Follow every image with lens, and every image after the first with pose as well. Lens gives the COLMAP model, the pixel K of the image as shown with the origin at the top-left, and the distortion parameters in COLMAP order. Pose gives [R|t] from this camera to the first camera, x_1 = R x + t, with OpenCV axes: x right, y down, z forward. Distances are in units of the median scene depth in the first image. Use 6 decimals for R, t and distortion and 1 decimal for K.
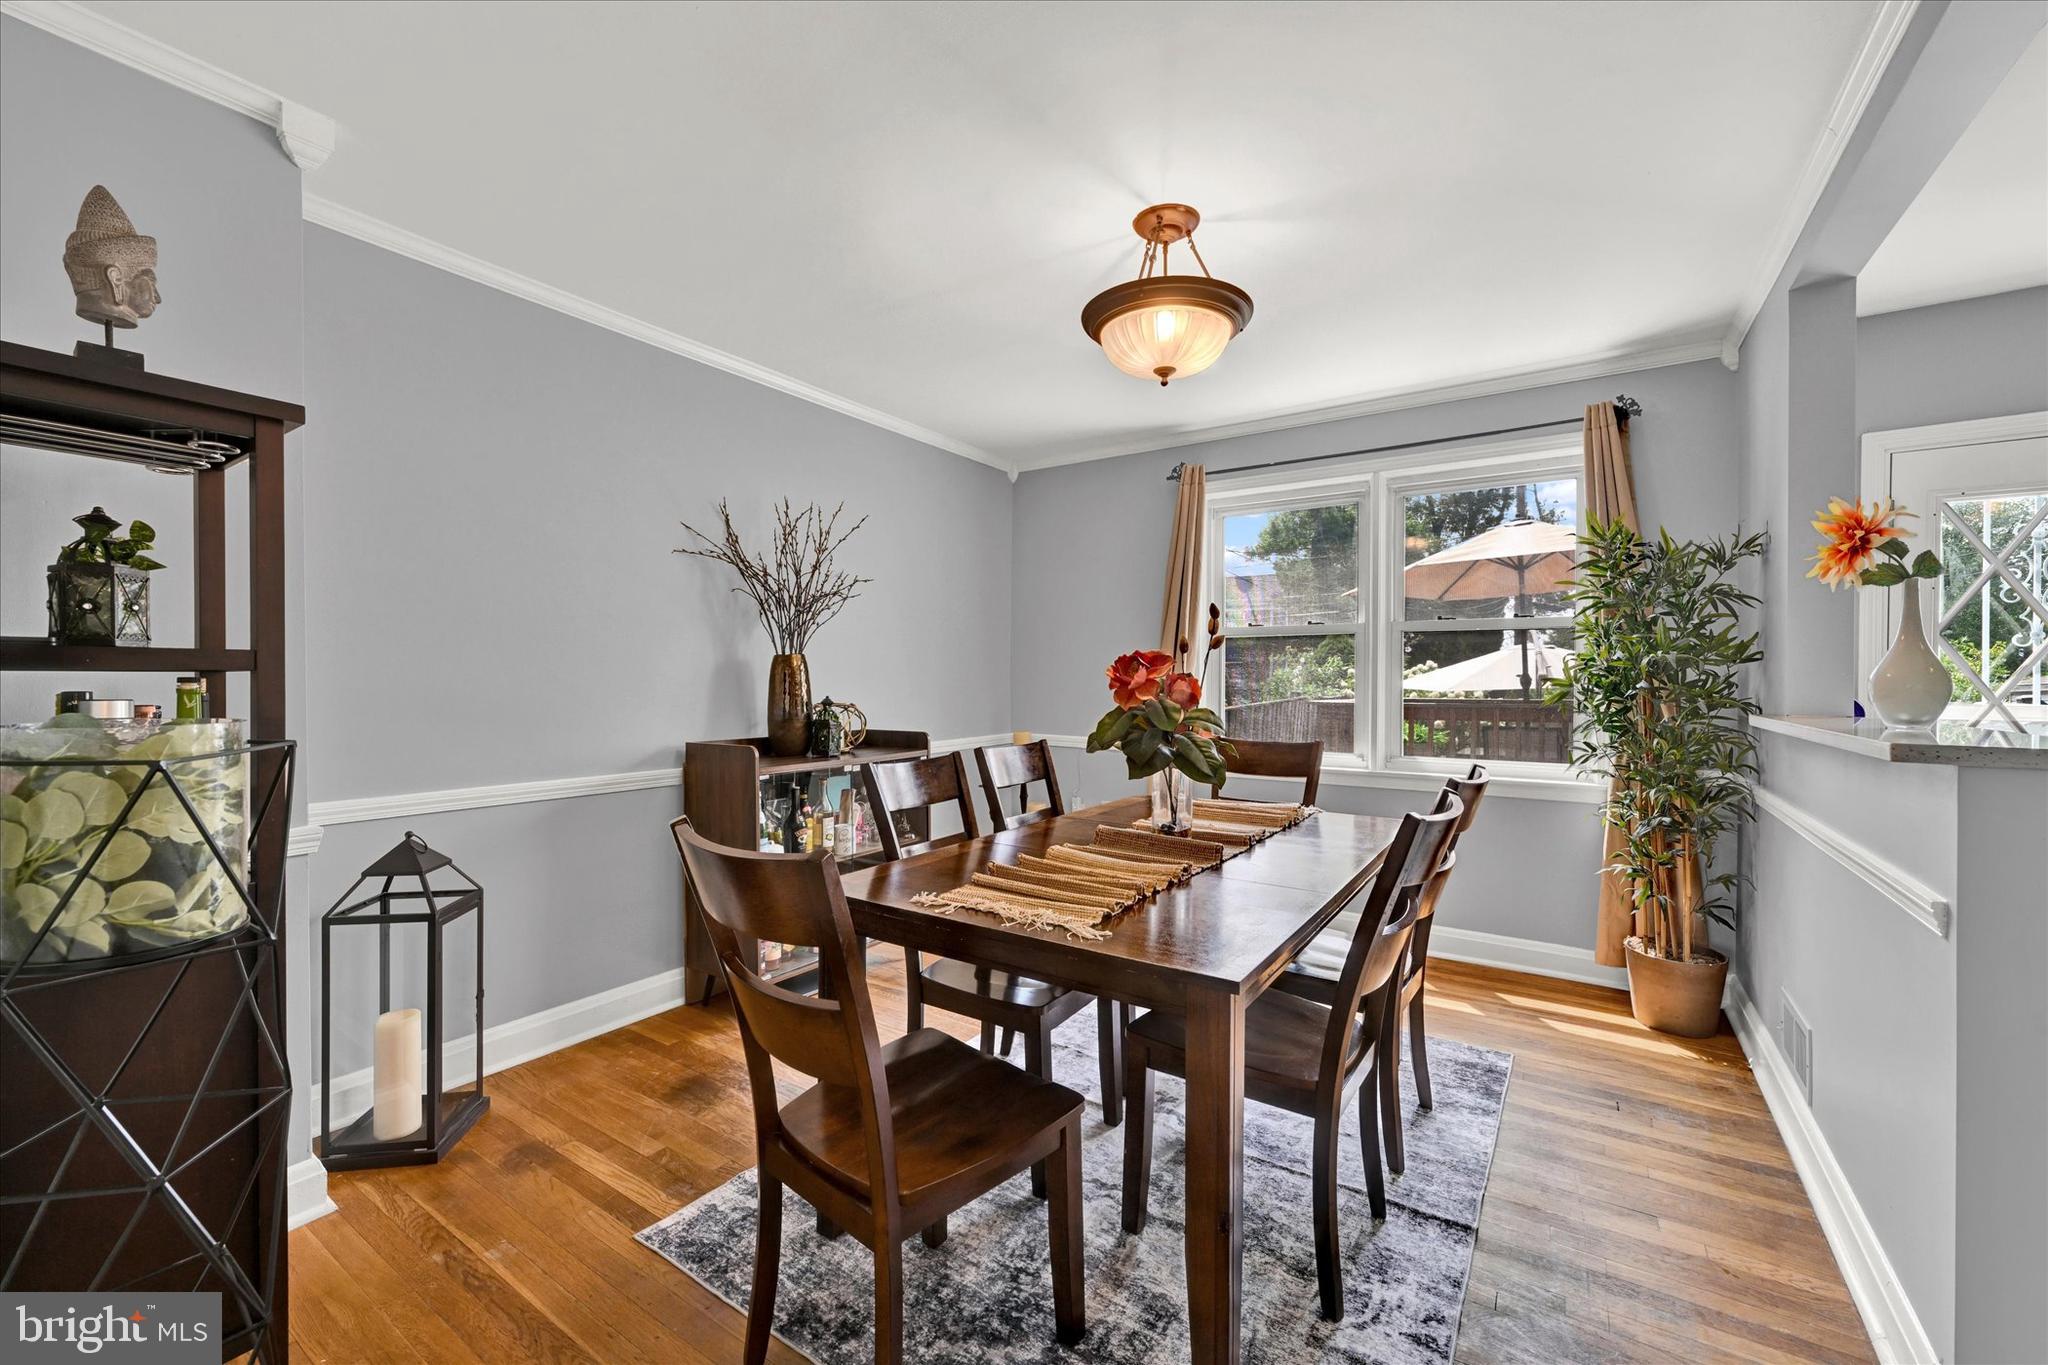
lens RADIAL K [[811.3, 0, 1024.0], [0, 811.3, 682.5], [0, 0, 1]] dist [-0.013557, -0.000040]
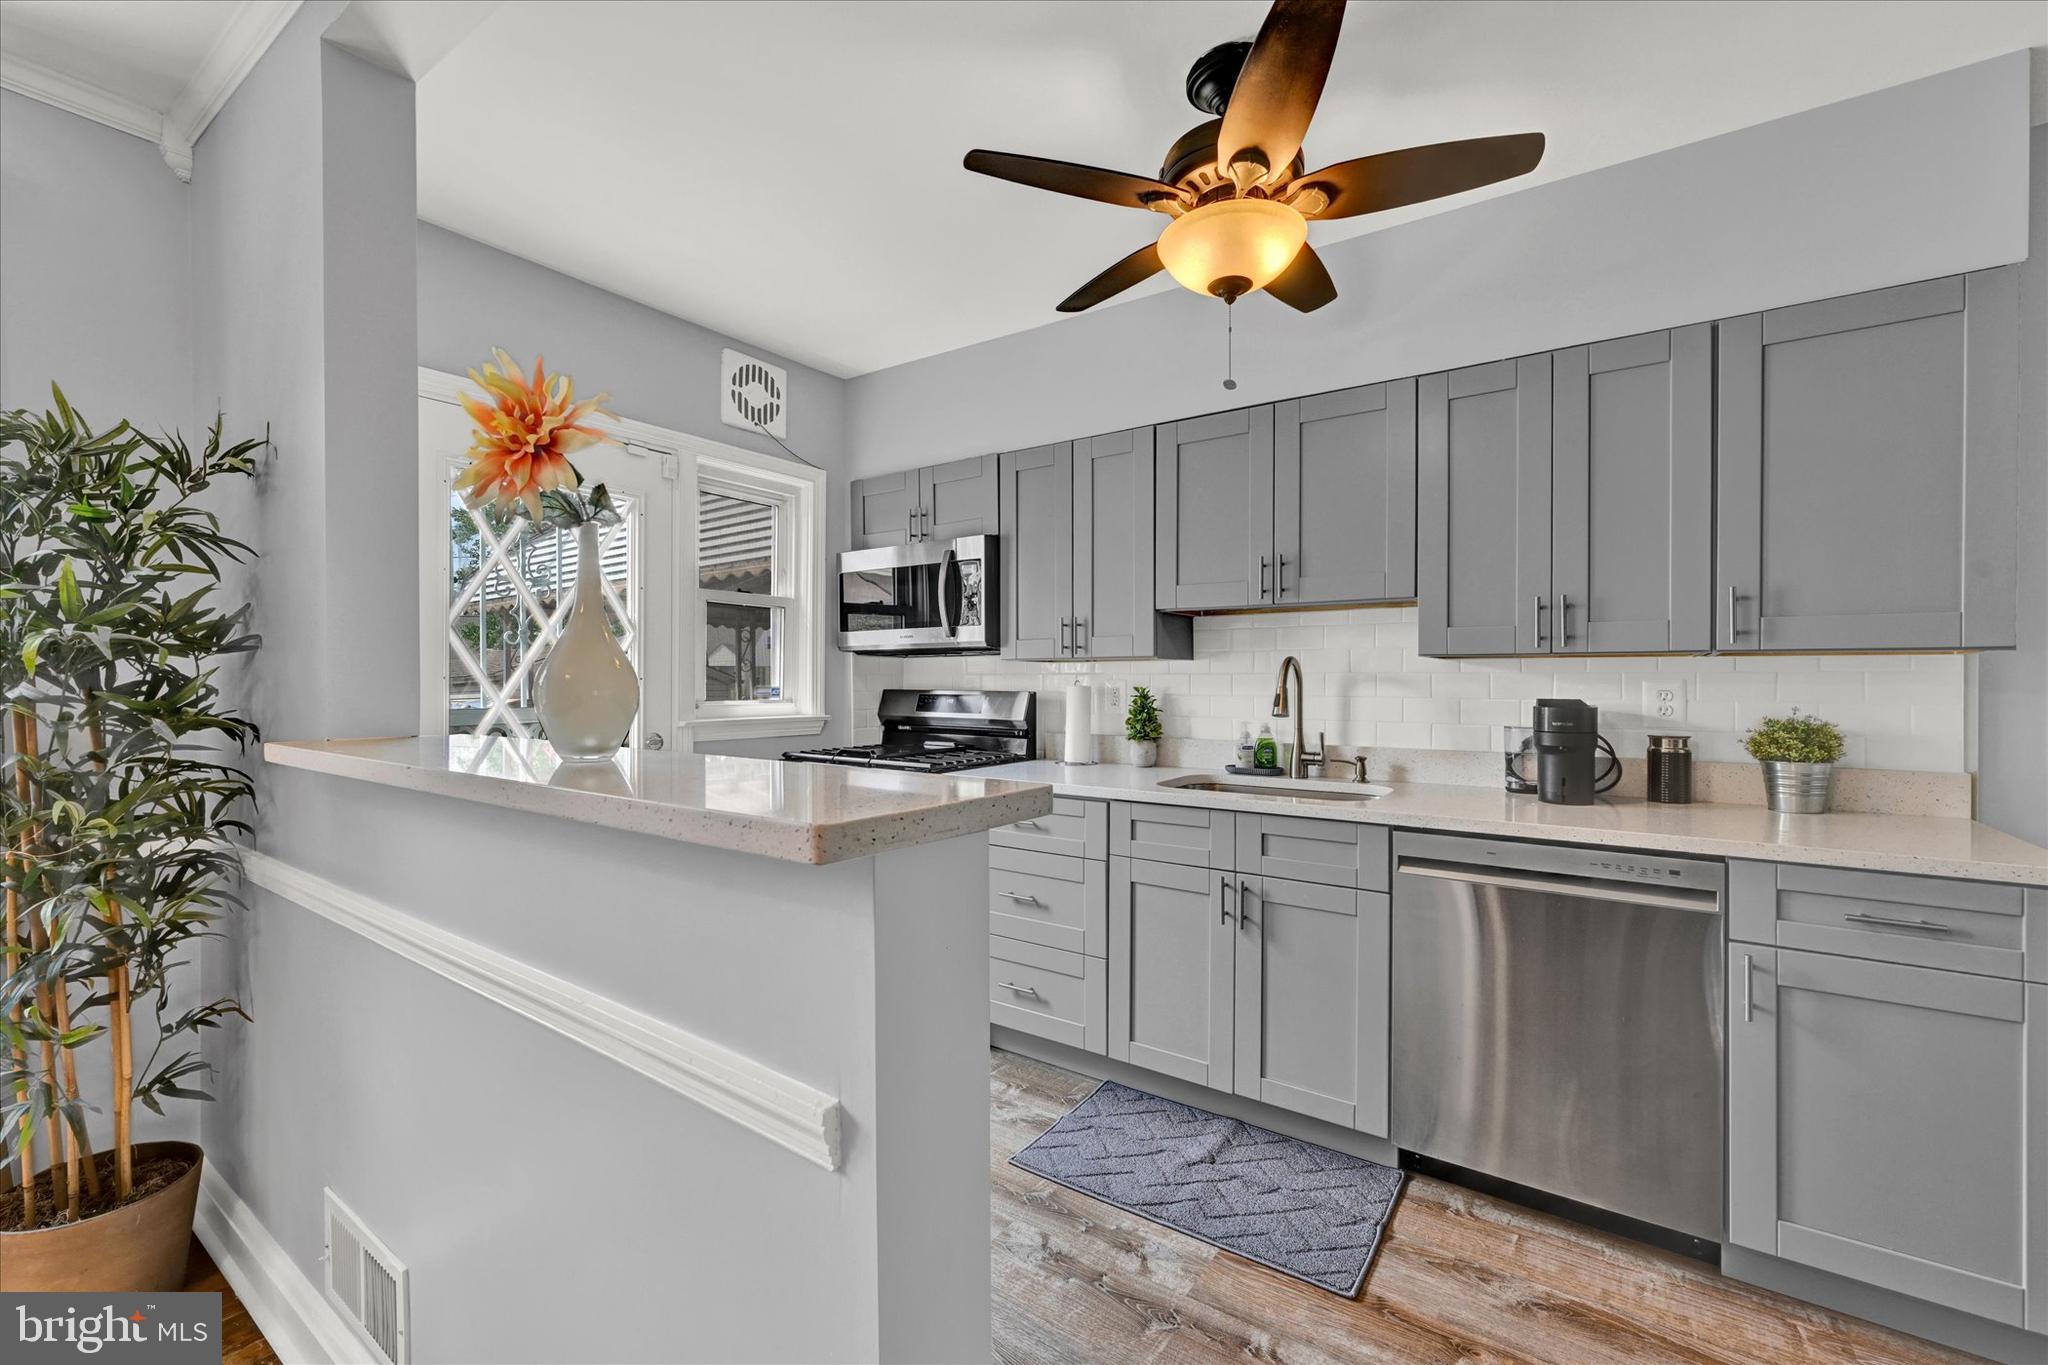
lens RADIAL K [[841.1, 0, 1023.5], [0, 841.1, 682.2], [0, 0, 1]] dist [0.001825, -0.000231]
pose [[0.011822, -0.009640, 0.999884, 0.277749], [0.008306, 0.999920, 0.009542, -0.004043], [-0.999896, 0.008192, 0.011901, 0.400328]]
